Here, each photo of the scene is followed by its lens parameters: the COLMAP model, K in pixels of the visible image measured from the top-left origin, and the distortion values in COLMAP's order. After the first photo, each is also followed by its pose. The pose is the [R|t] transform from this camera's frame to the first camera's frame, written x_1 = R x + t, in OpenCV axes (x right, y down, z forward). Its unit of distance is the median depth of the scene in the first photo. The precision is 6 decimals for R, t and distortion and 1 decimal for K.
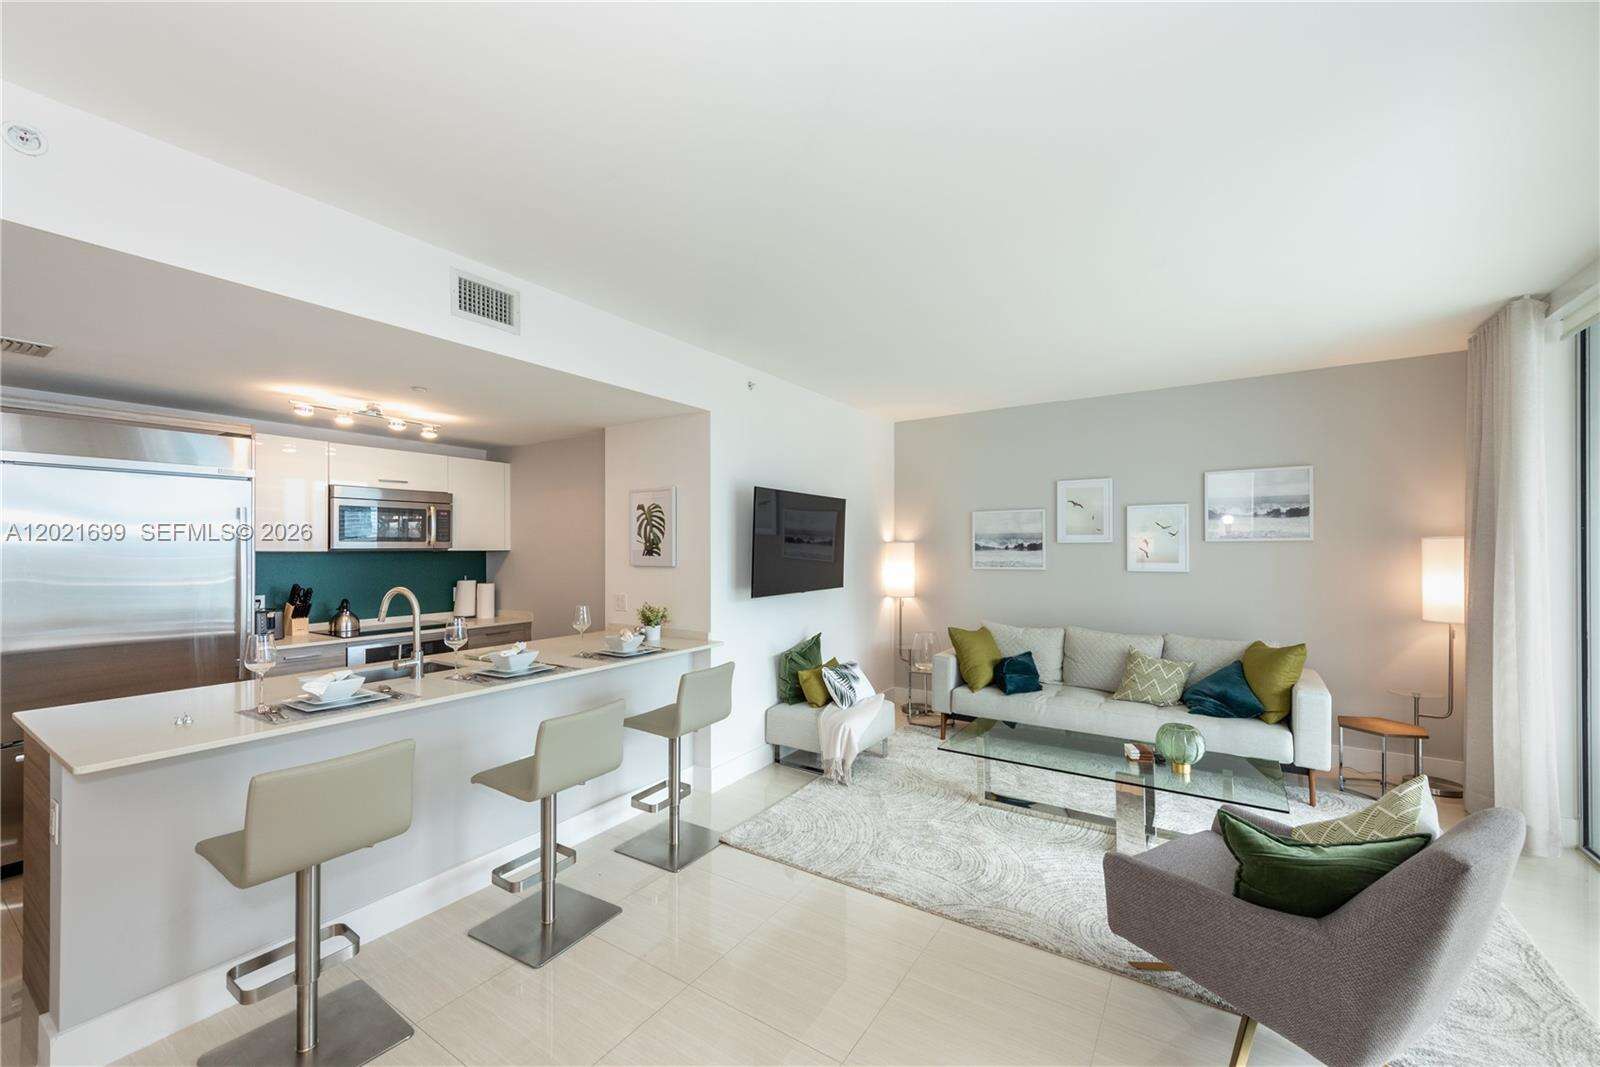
lens RADIAL K [[629.7, 0, 798.1], [0, 629.7, 548.9], [0, 0, 1]] dist [0.016424, -0.005167]
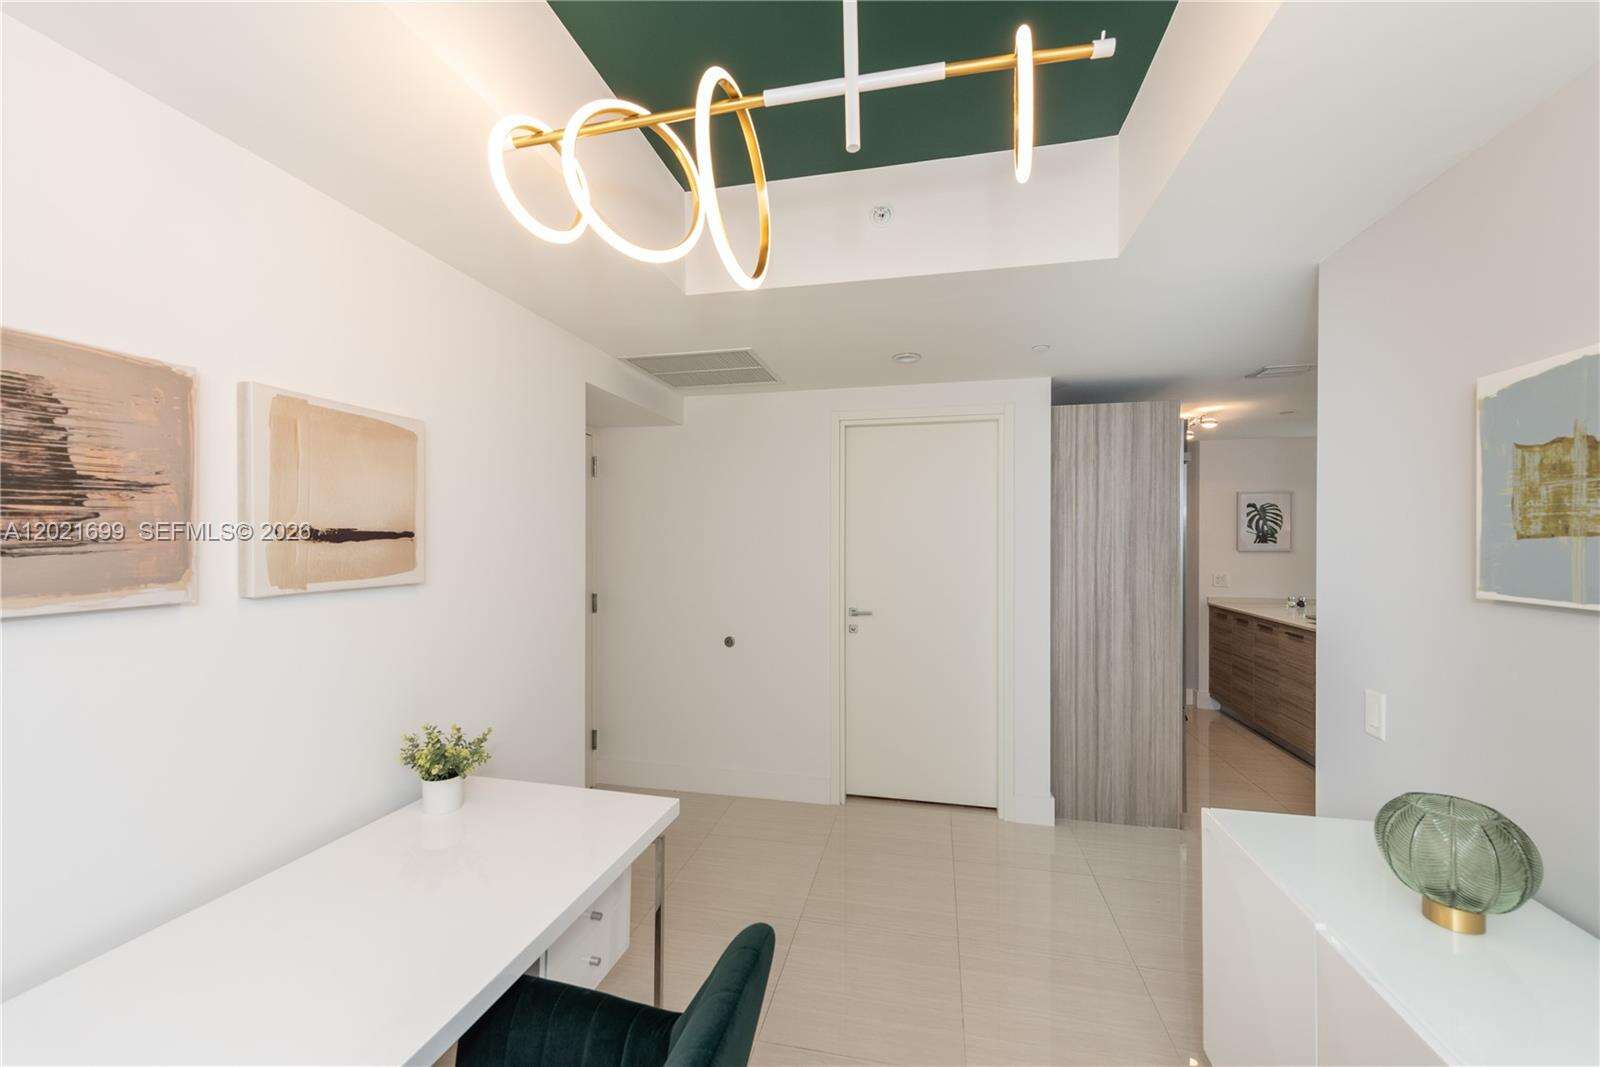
lens RADIAL K [[629.7, 0, 791.6], [0, 629.7, 537.5], [0, 0, 1]] dist [0.016424, -0.005167]
pose [[0.933983, 0.001466, 0.357315, -1.592938], [-0.001553, 0.999999, -0.000045, 0.000727], [-0.357315, -0.000513, 0.933984, 0.126895]]
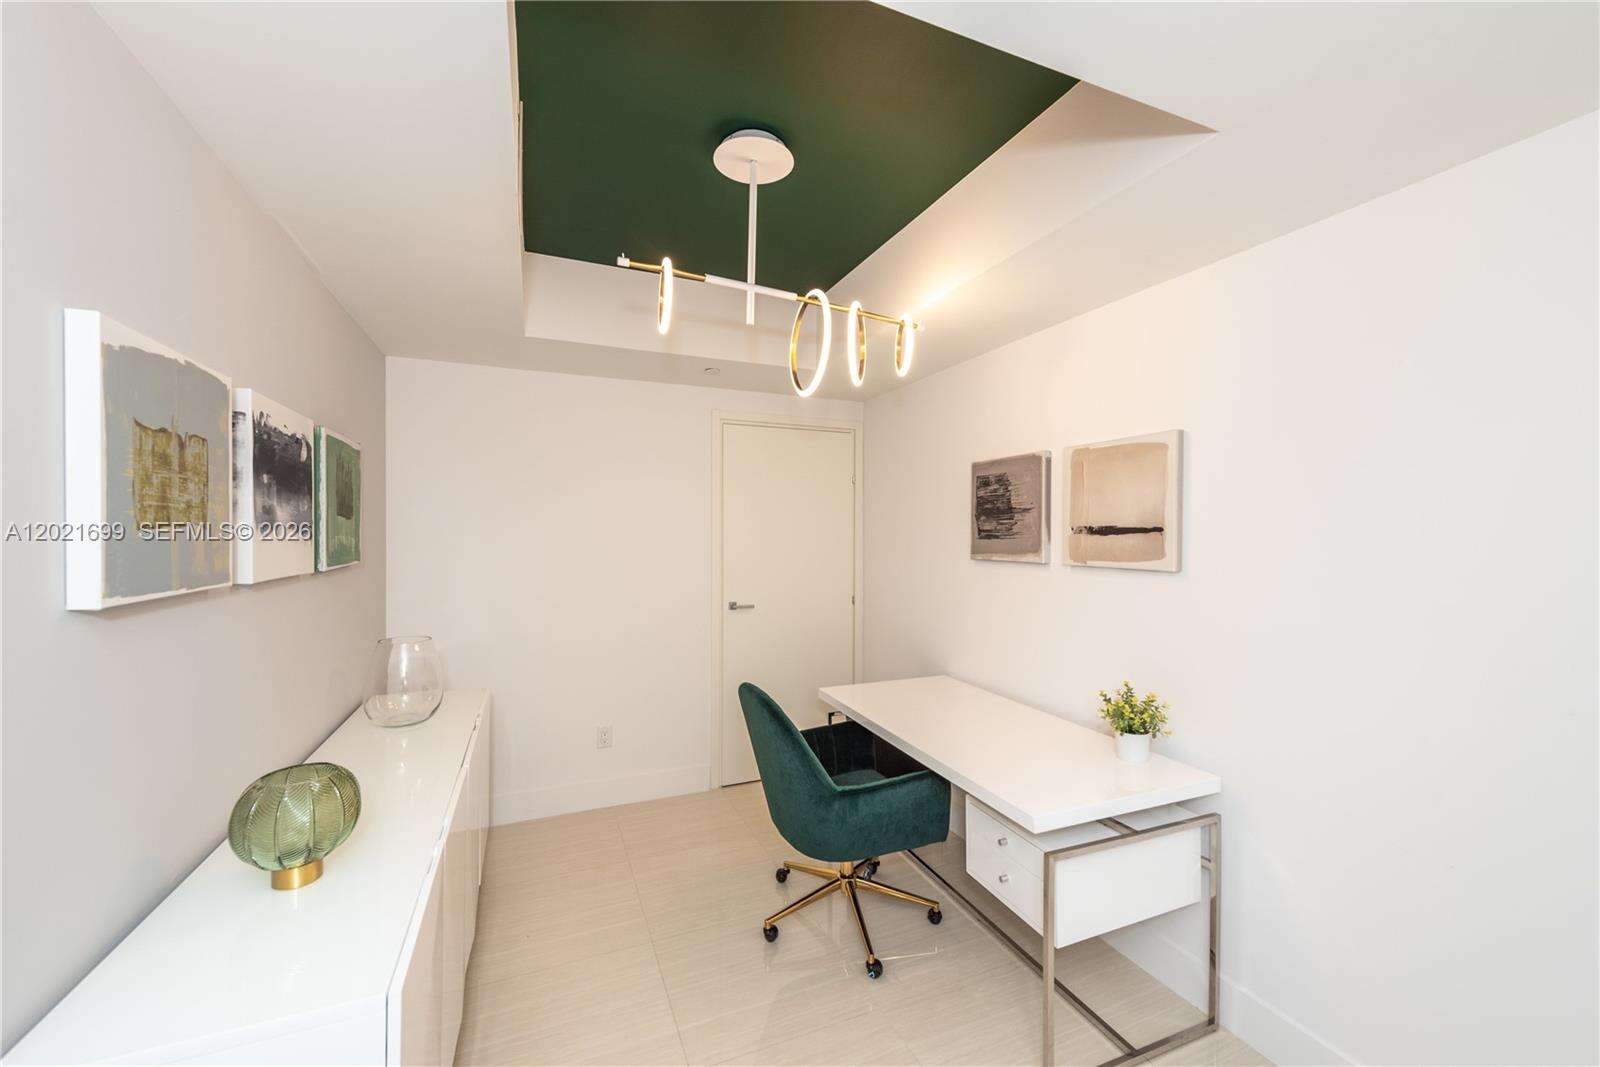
lens RADIAL K [[629.7, 0, 801.6], [0, 629.7, 532.4], [0, 0, 1]] dist [0.016424, -0.005167]
pose [[-0.553260, -0.000817, -0.833008, -1.100049], [-0.000857, 1.000000, -0.000412, 0.001821], [0.833008, 0.000486, -0.553260, 0.654017]]
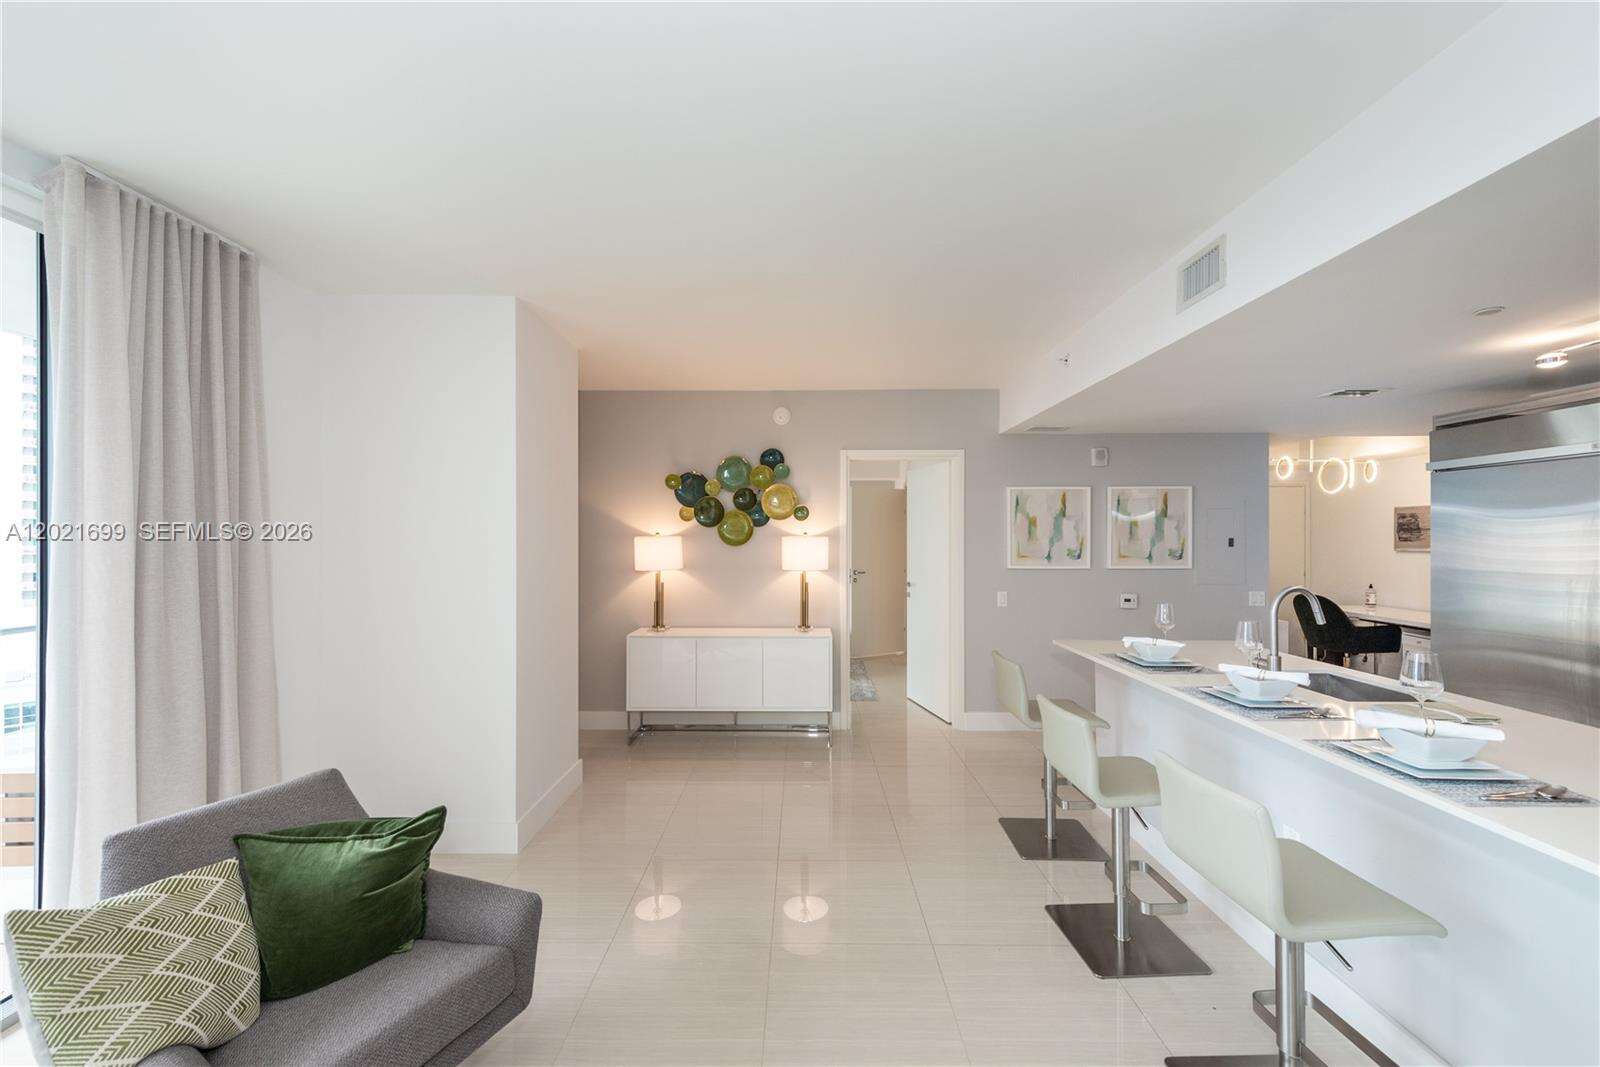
lens RADIAL K [[629.7, 0, 803.5], [0, 629.7, 538.4], [0, 0, 1]] dist [0.016424, -0.005167]
pose [[-0.835362, 0.003902, -0.549687, 0.320215], [0.000965, 0.999984, 0.005633, -0.009282], [0.549700, 0.004175, -0.835352, 0.939401]]
